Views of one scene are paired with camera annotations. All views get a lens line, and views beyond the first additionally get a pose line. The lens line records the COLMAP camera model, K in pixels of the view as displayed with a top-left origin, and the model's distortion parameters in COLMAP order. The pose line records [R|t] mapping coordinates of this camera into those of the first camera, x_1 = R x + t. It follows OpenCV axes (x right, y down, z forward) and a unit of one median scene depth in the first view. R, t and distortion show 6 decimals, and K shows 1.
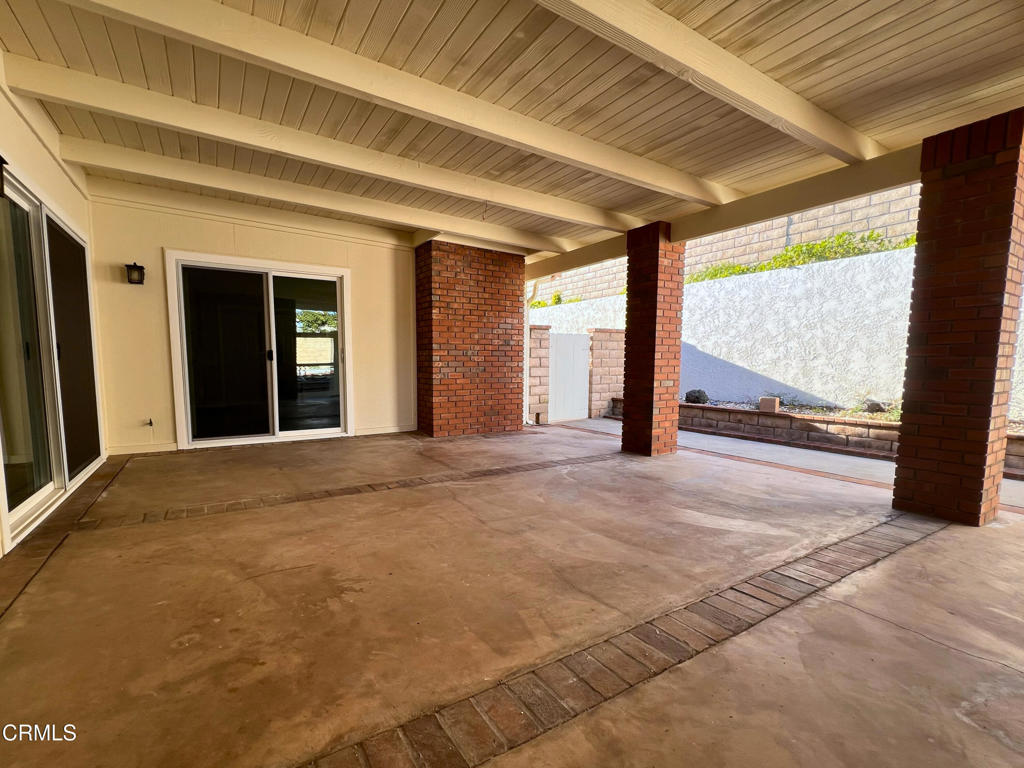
lens RADIAL K [[418.0, 0, 521.1], [0, 418.0, 384.9], [0, 0, 1]] dist [-0.001405, -0.000138]
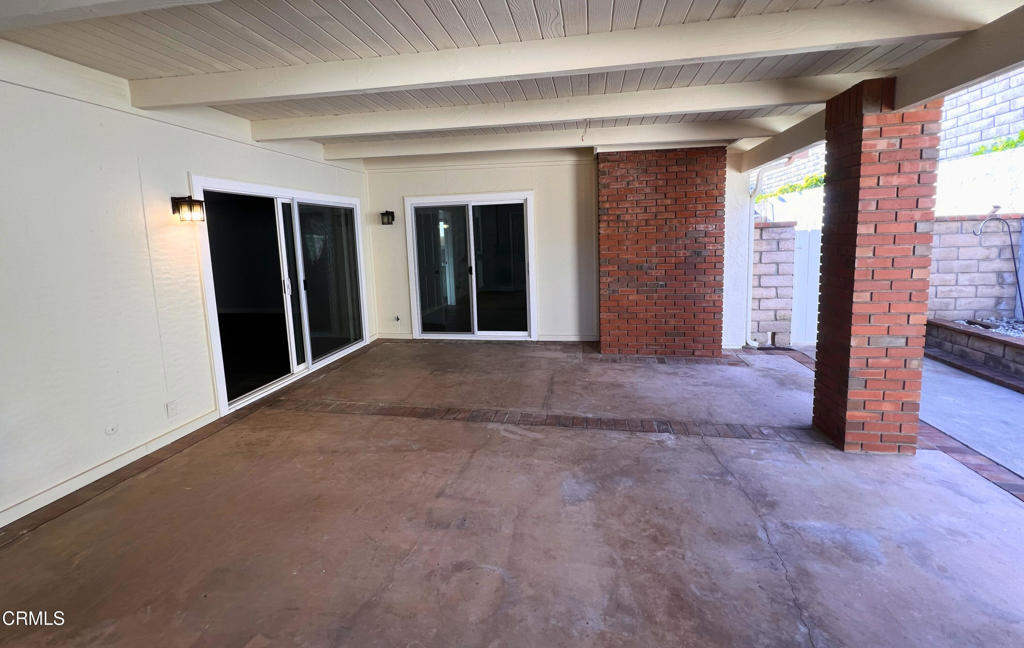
lens RADIAL K [[400.0, 0, 515.0], [0, 400.0, 277.7], [0, 0, 1]] dist [-0.000434, 0.000117]
pose [[0.760541, 0.038325, -0.648158, 0.304495], [-0.020059, 0.999167, 0.035543, -0.104535], [0.648981, -0.014031, 0.760676, 0.199296]]
